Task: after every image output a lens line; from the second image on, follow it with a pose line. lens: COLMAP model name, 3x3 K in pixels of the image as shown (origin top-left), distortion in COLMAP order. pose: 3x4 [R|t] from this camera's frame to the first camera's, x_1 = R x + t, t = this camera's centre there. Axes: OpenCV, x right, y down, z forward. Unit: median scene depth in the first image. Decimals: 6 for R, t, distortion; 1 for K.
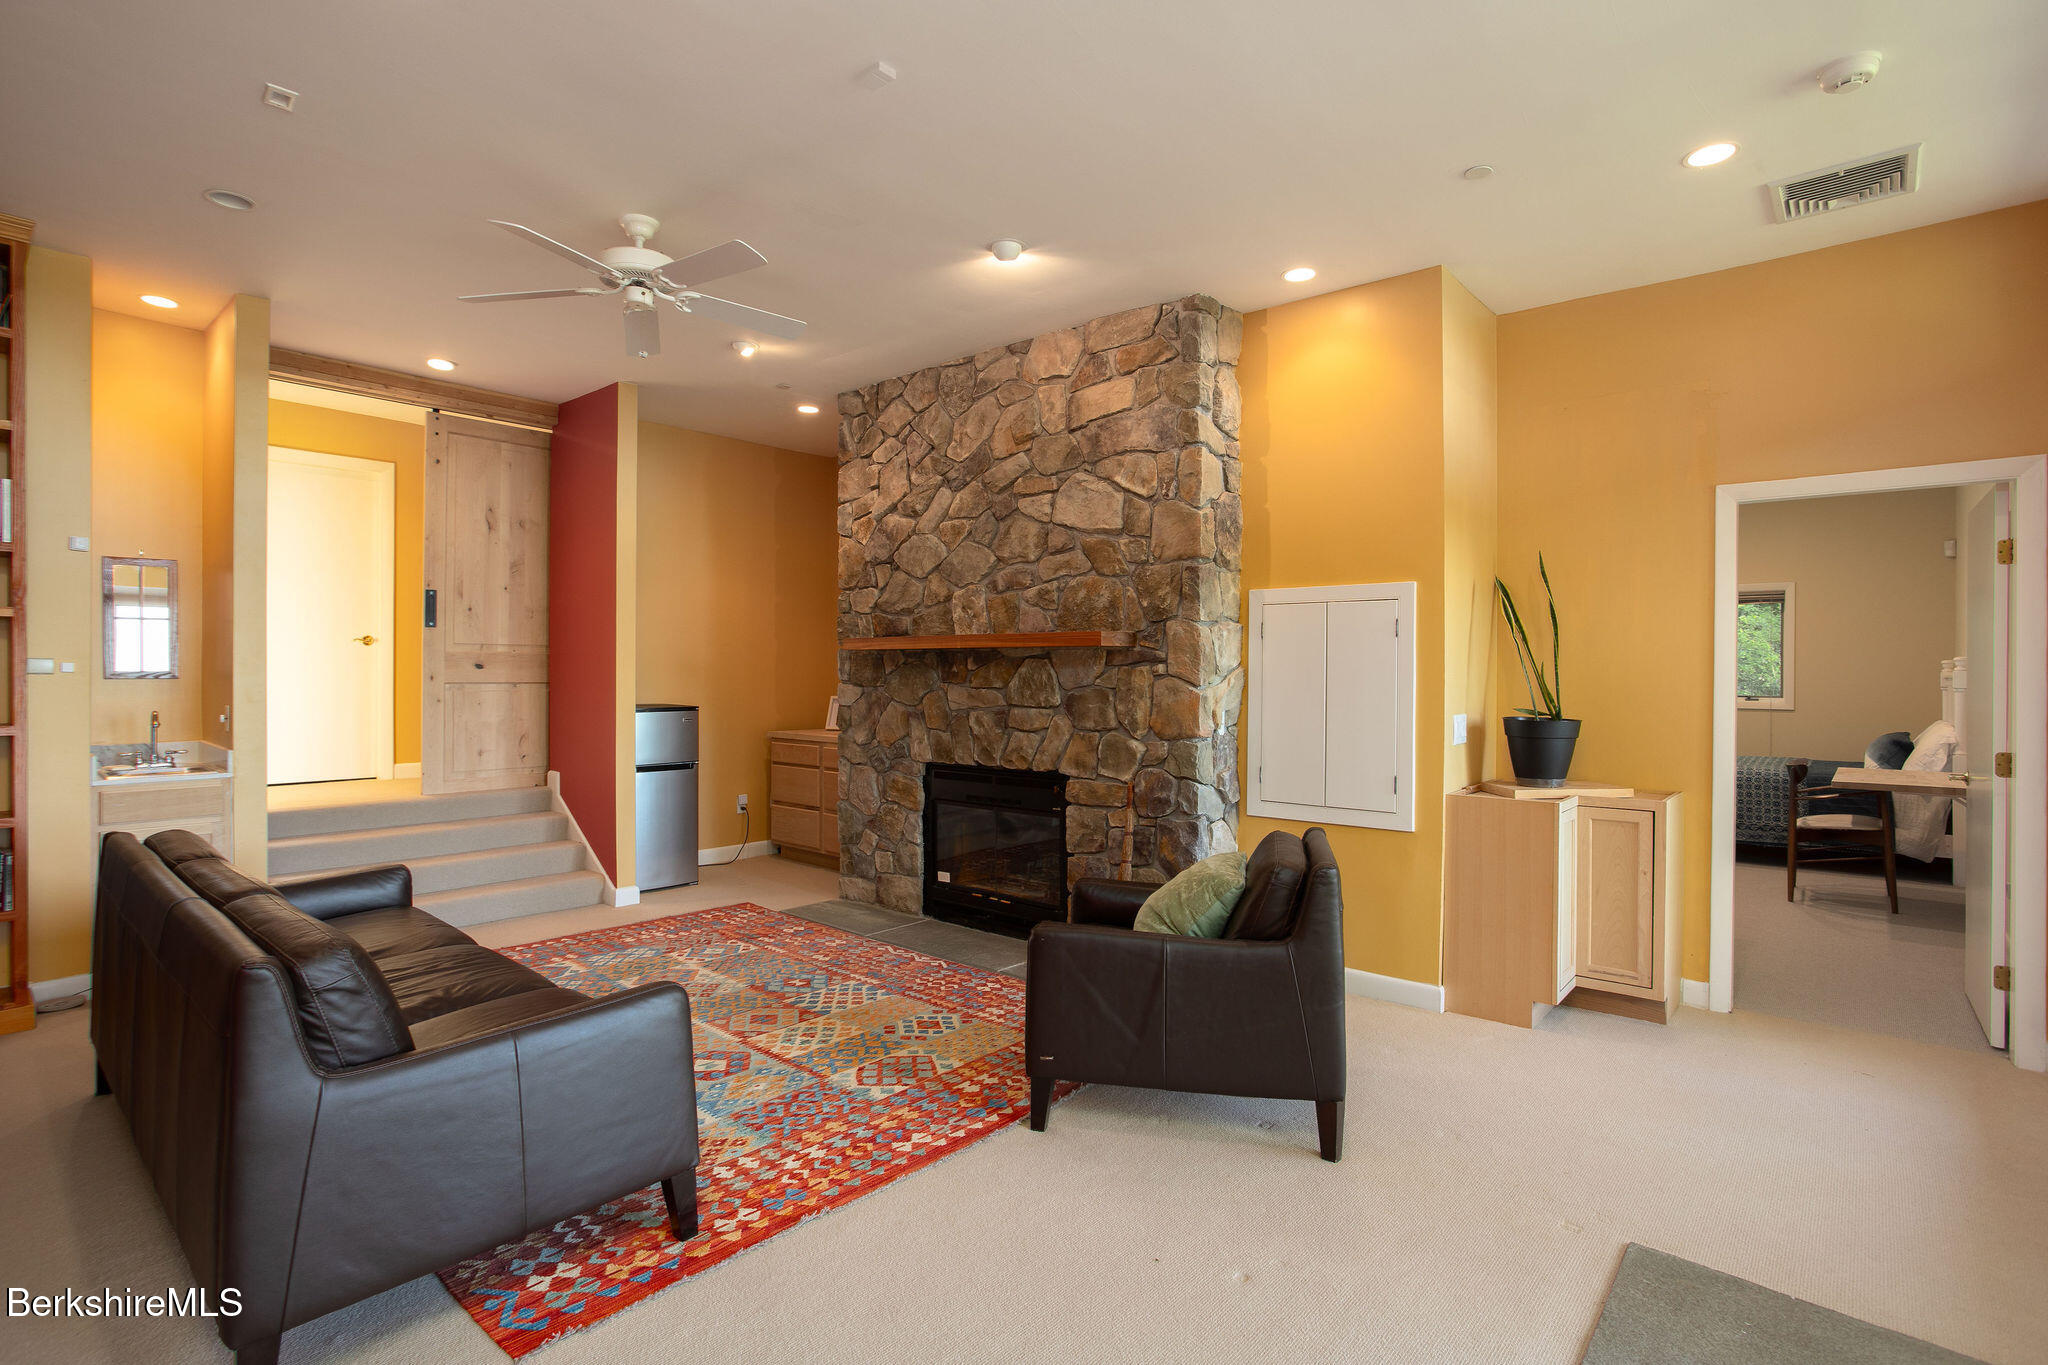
lens RADIAL K [[988.5, 0, 1014.9], [0, 988.5, 672.1], [0, 0, 1]] dist [-0.071752, 0.045500]
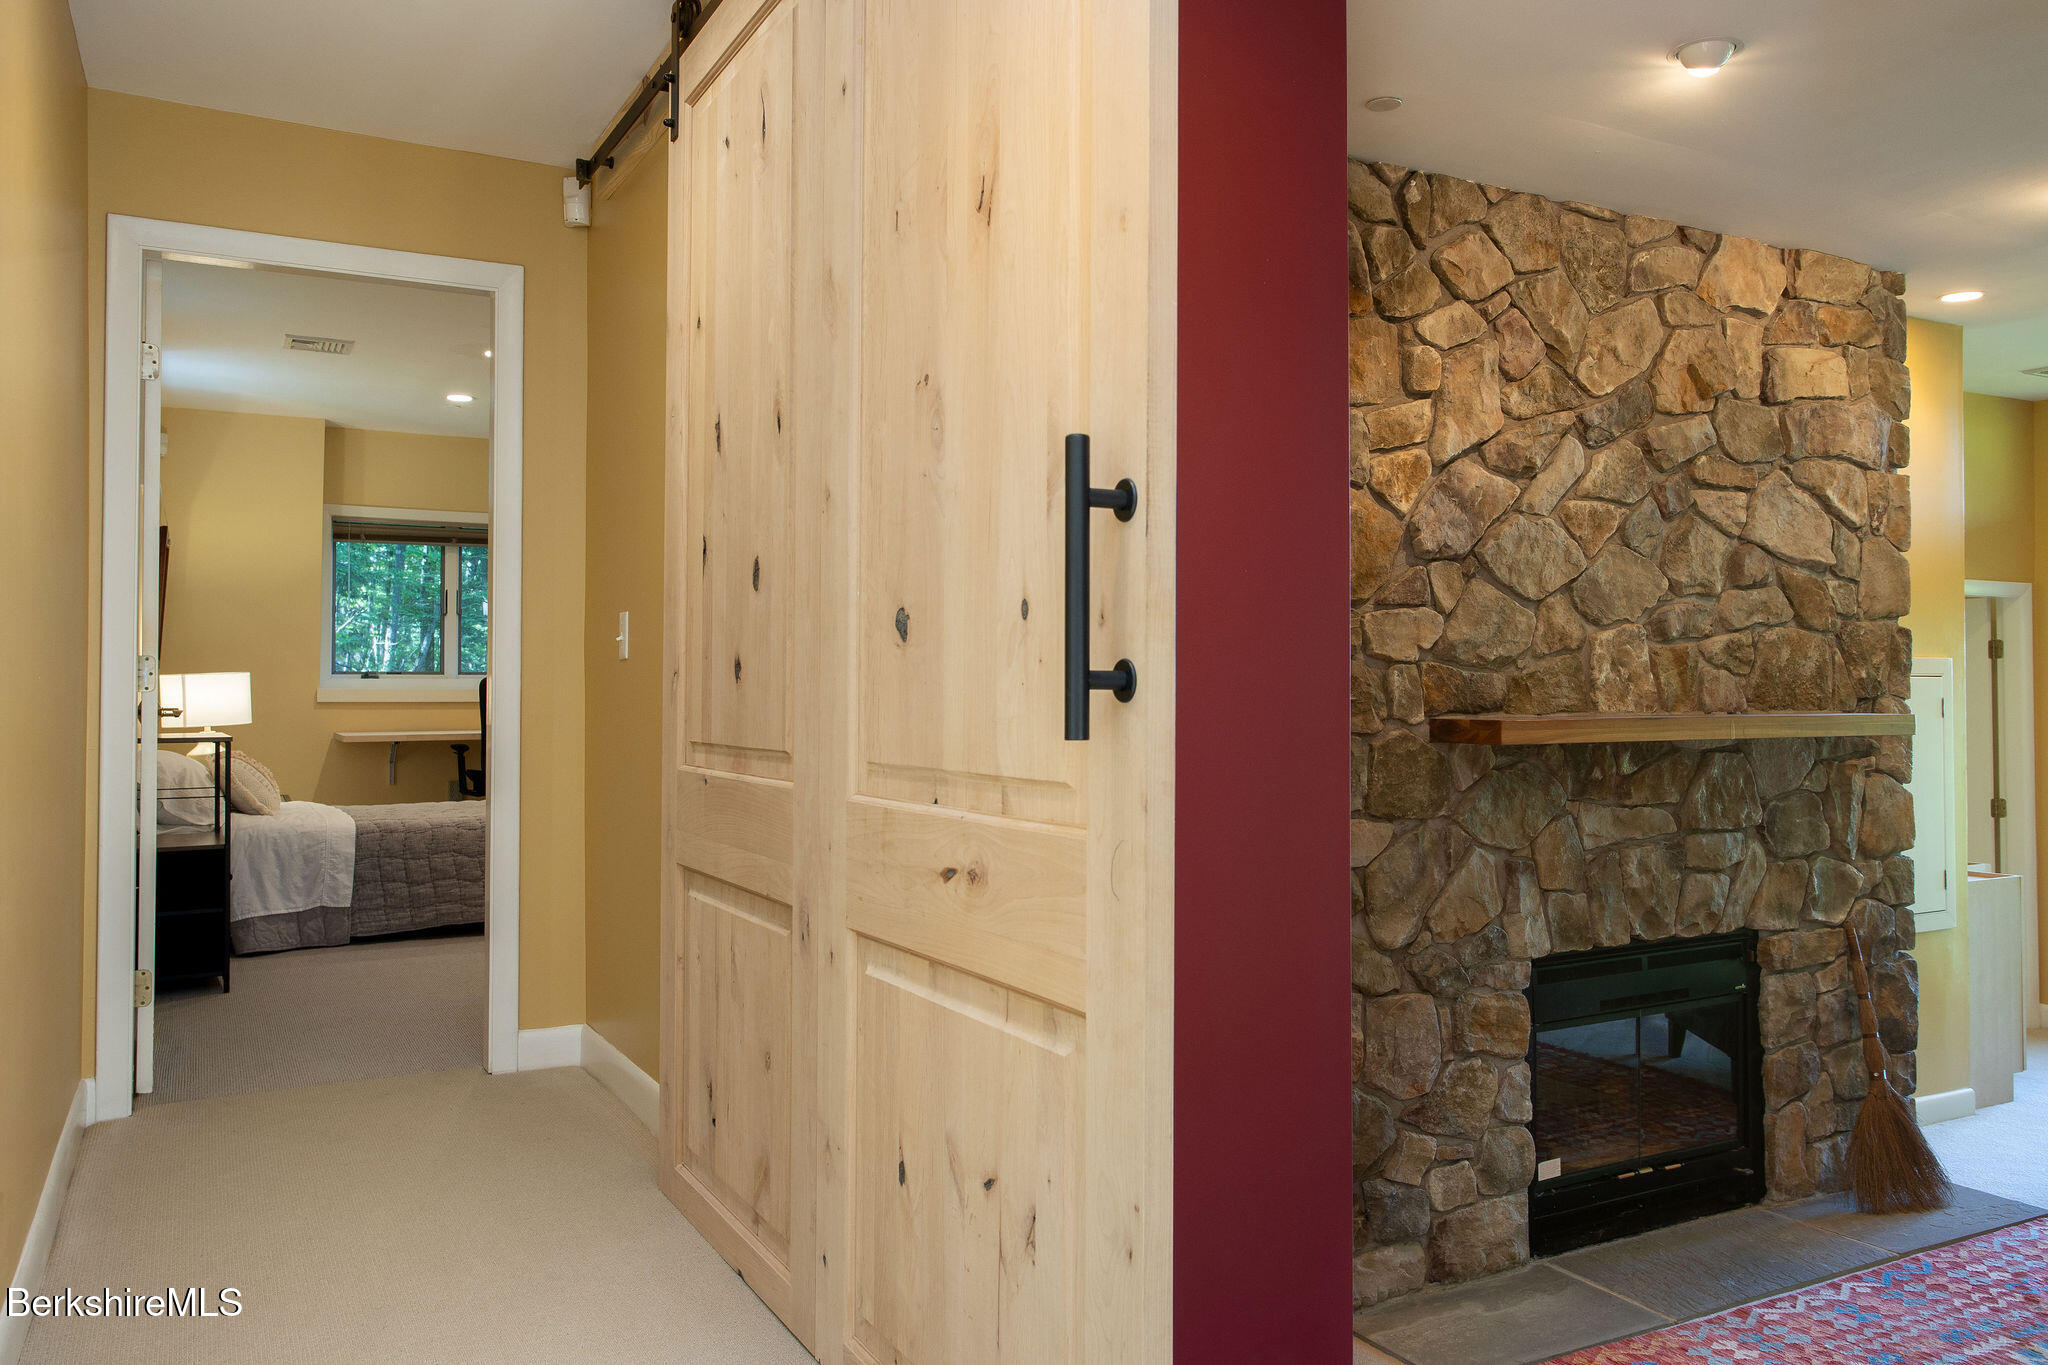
lens RADIAL K [[1567.6, 0, 1070.2], [0, 1567.6, 657.5], [0, 0, 1]] dist [-0.021217, 0.049272]
pose [[0.335837, 0.013809, 0.941819, -1.073613], [0.002312, 0.999877, -0.015485, -0.060488], [-0.941917, 0.007378, 0.335764, 1.085546]]
